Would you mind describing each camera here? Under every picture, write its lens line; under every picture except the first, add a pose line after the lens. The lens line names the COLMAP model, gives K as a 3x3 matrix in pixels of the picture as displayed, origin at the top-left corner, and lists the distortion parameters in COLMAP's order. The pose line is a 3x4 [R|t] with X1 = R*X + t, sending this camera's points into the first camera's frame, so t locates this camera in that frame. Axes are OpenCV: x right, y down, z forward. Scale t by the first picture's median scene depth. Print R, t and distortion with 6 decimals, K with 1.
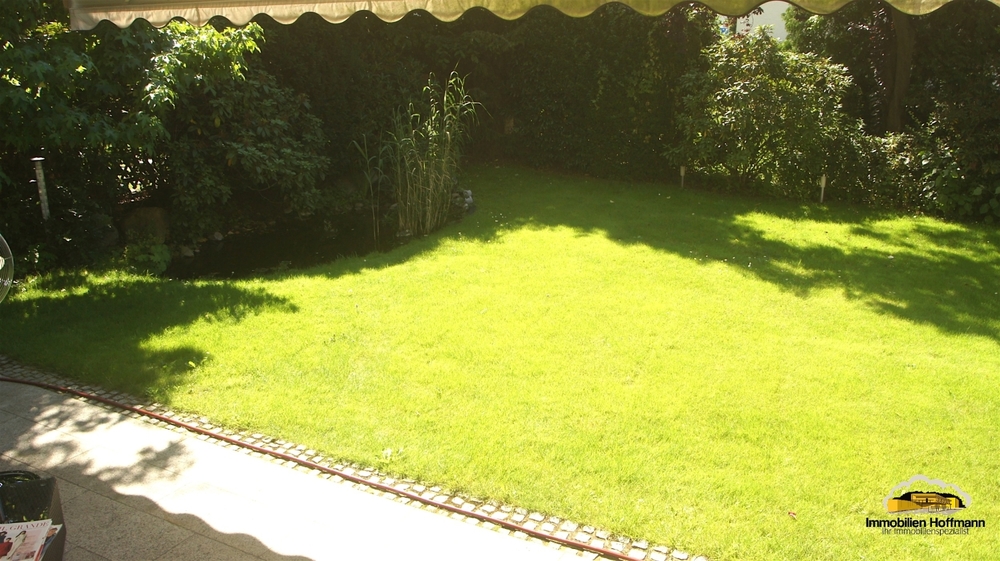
lens RADIAL K [[802.7, 0, 477.5], [0, 802.7, 293.0], [0, 0, 1]] dist [-0.072649, 0.026556]
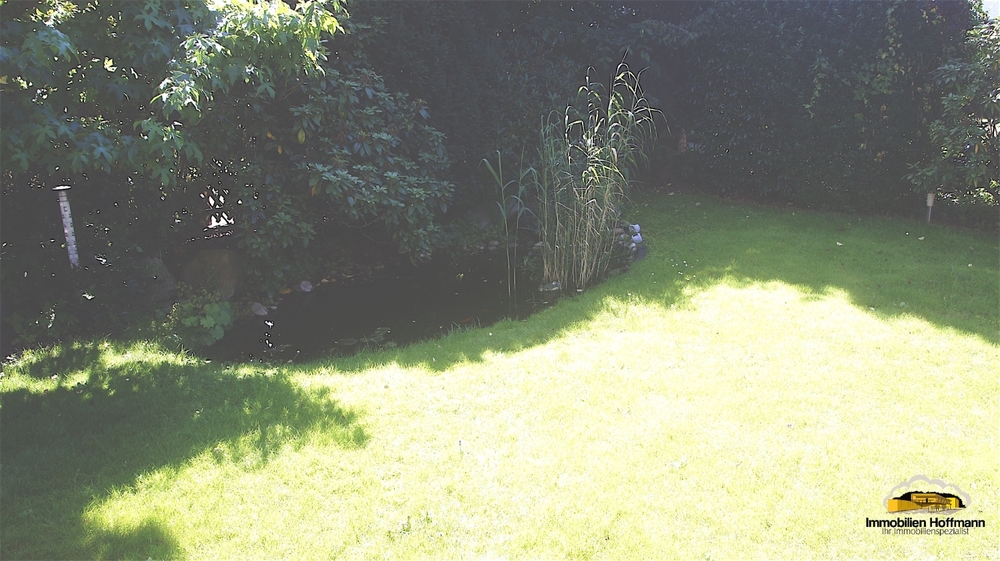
lens RADIAL K [[802.7, 0, 494.1], [0, 802.7, 287.7], [0, 0, 1]] dist [-0.072649, 0.026556]
pose [[0.985853, 0.015901, -0.166856, -0.021653], [-0.021095, 0.999345, -0.029405, -0.055464], [0.166280, 0.032509, 0.985543, 0.296027]]
